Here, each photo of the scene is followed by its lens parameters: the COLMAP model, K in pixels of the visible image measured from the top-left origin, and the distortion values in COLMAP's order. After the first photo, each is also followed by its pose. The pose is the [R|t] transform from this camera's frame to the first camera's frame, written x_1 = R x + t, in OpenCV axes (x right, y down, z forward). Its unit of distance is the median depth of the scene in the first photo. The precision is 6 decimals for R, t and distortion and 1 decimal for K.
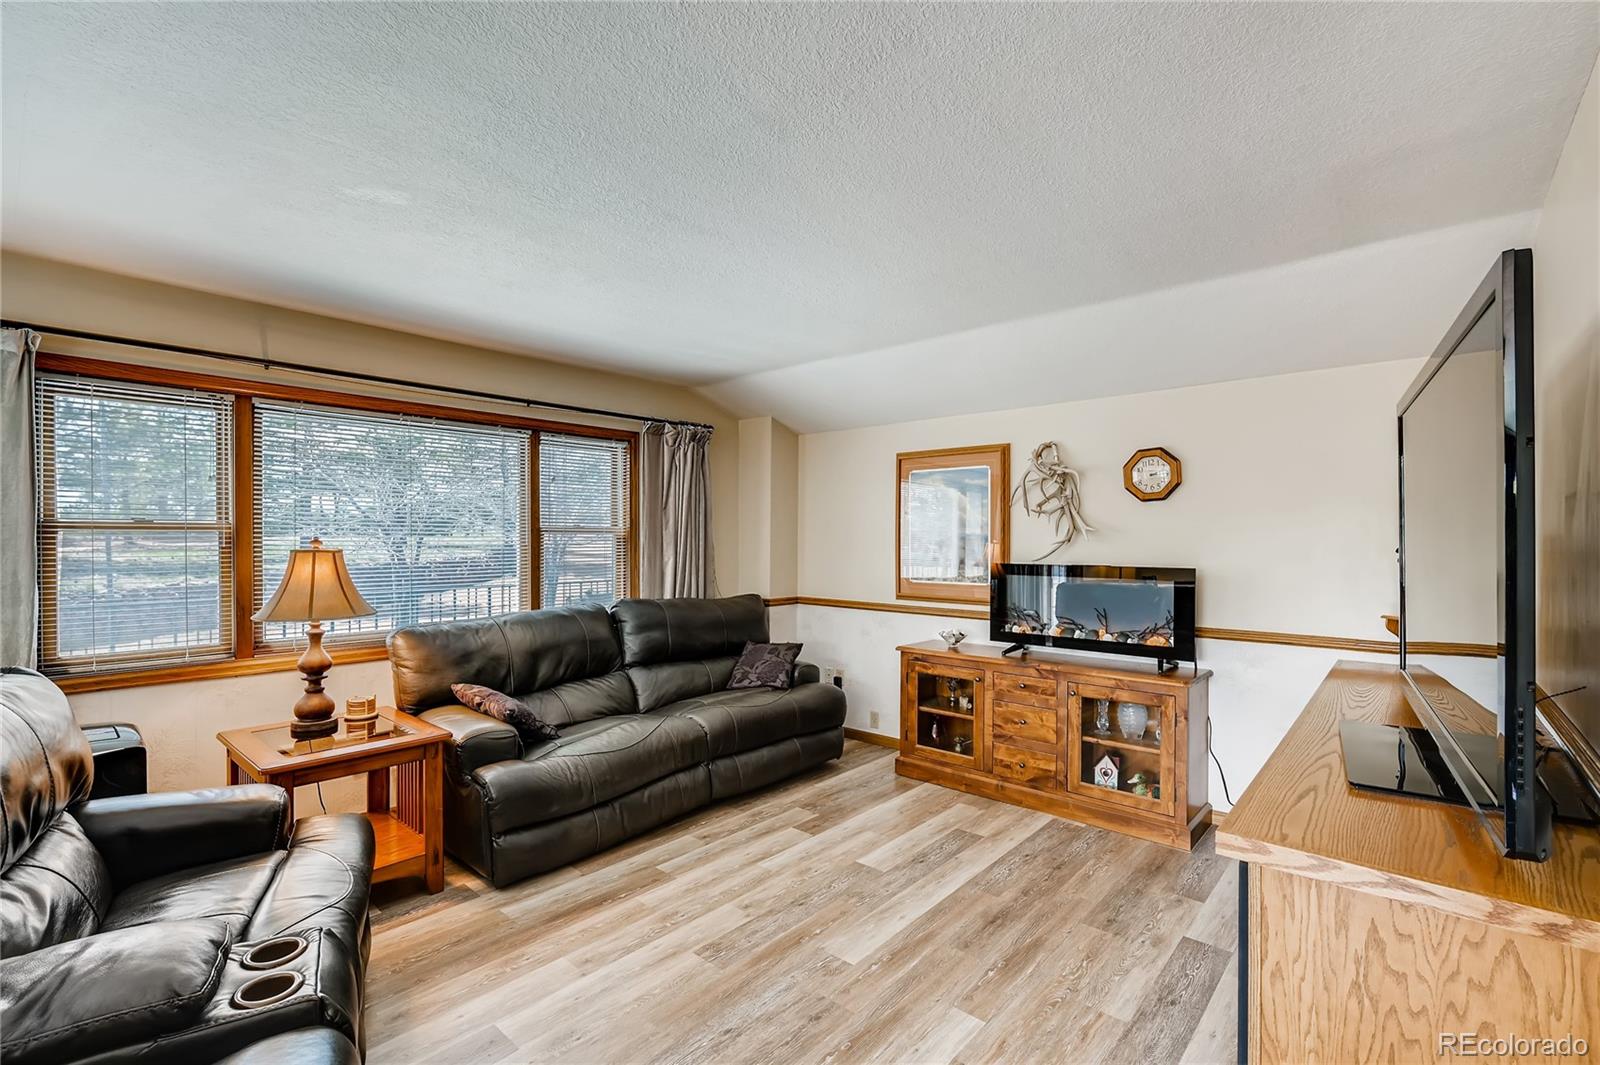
lens RADIAL K [[707.6, 0, 797.2], [0, 707.6, 543.7], [0, 0, 1]] dist [-0.000571, 0.000551]
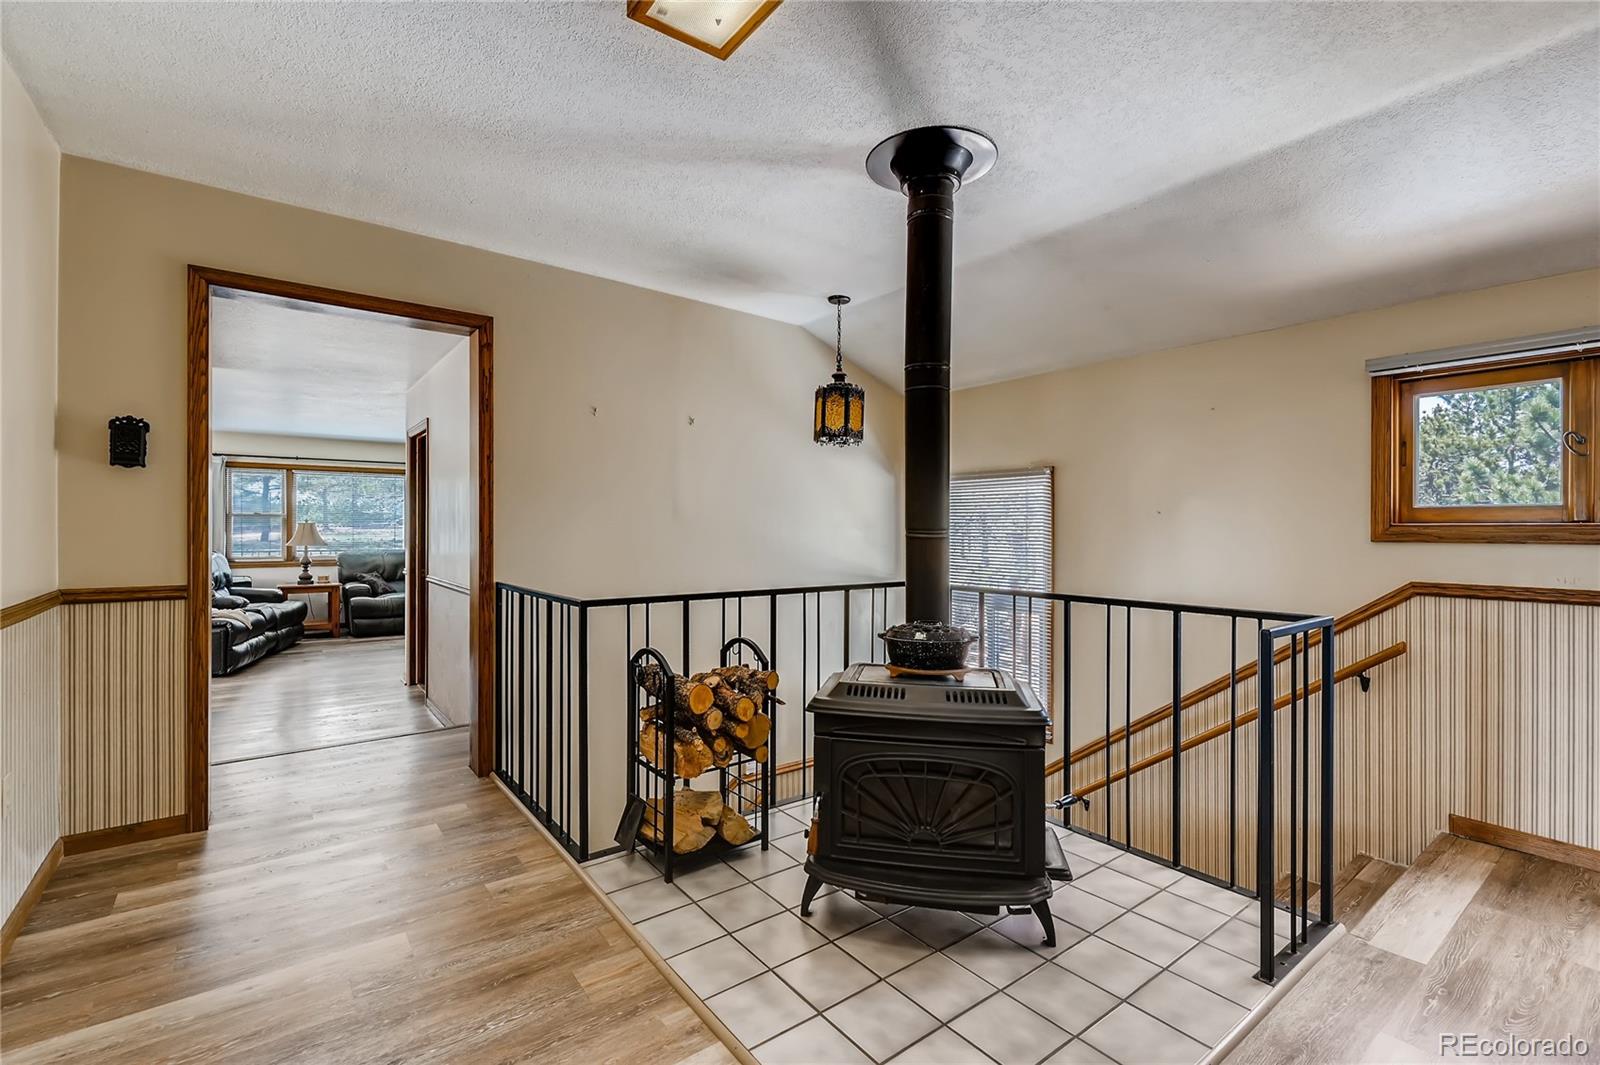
lens RADIAL K [[707.6, 0, 797.2], [0, 707.6, 543.7], [0, 0, 1]] dist [-0.000571, 0.000551]
pose [[0.980703, 0.003496, -0.195470, 1.562700], [-0.000466, 0.999879, 0.015546, 0.036737], [0.195501, -0.015155, 0.980586, -1.226489]]
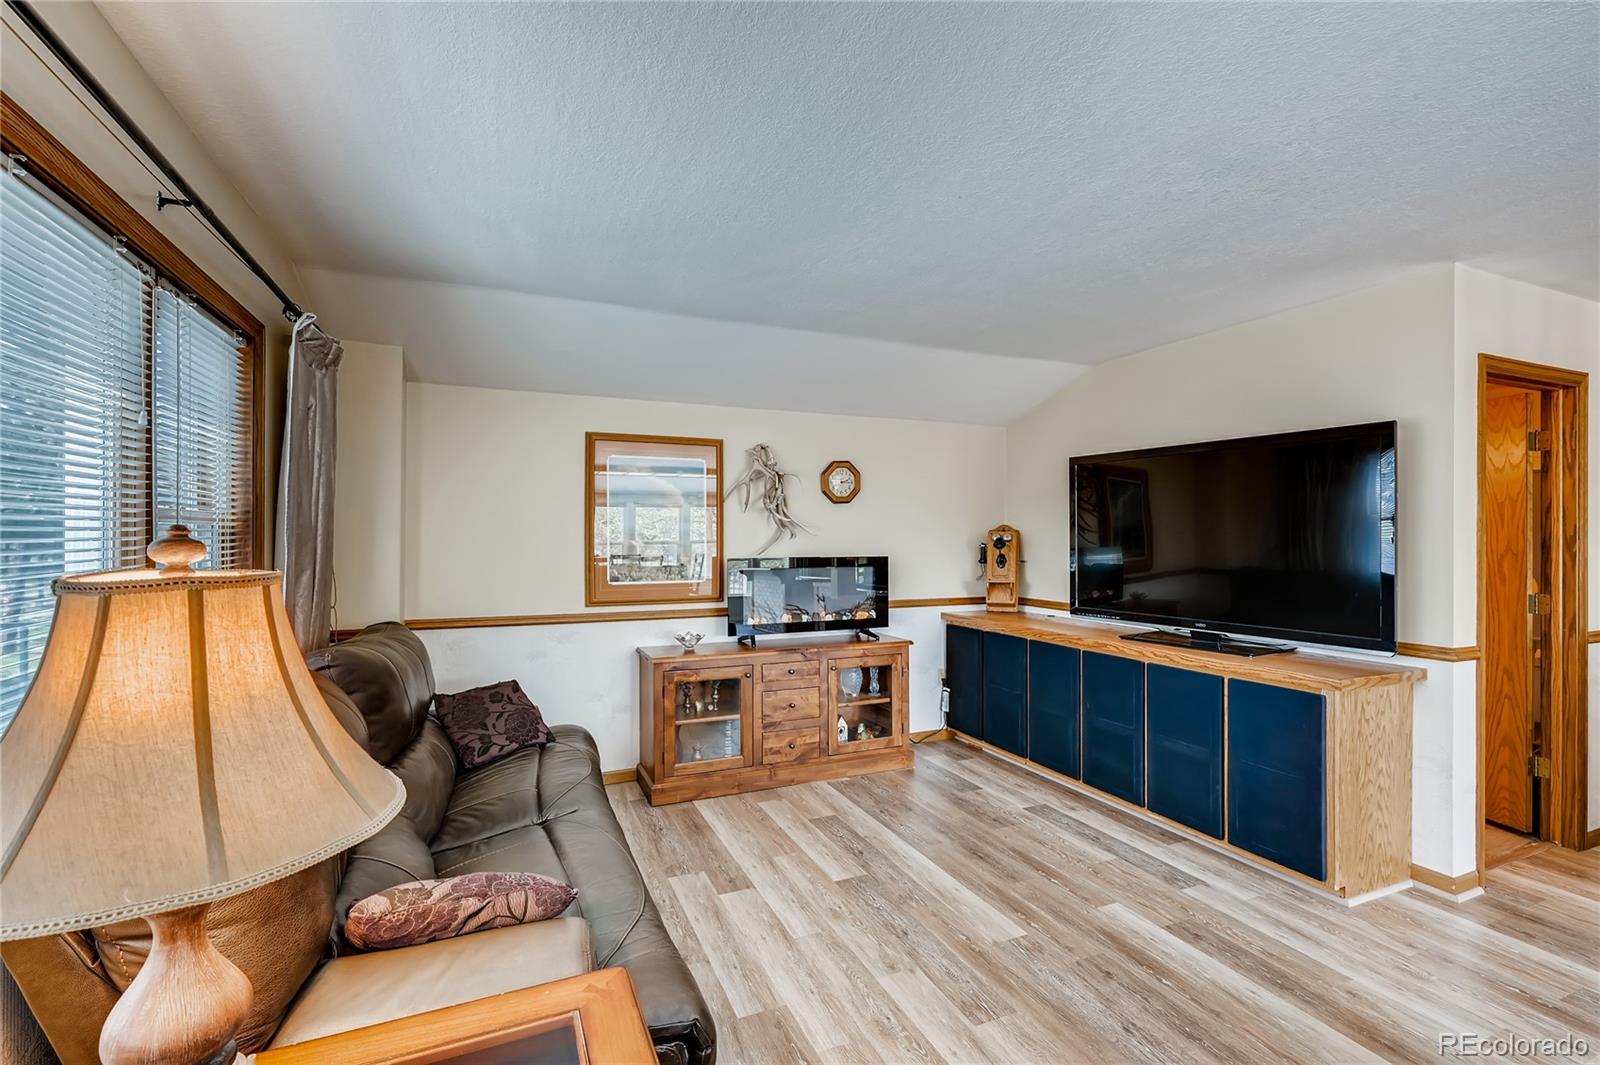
lens RADIAL K [[703.7, 0, 803.1], [0, 703.7, 537.6], [0, 0, 1]] dist [-0.001555, -0.000078]
pose [[0.422077, -0.003495, 0.906553, -0.670461], [0.006694, 0.999977, 0.000739, -0.001997], [-0.906535, 0.005757, 0.422091, 0.563797]]
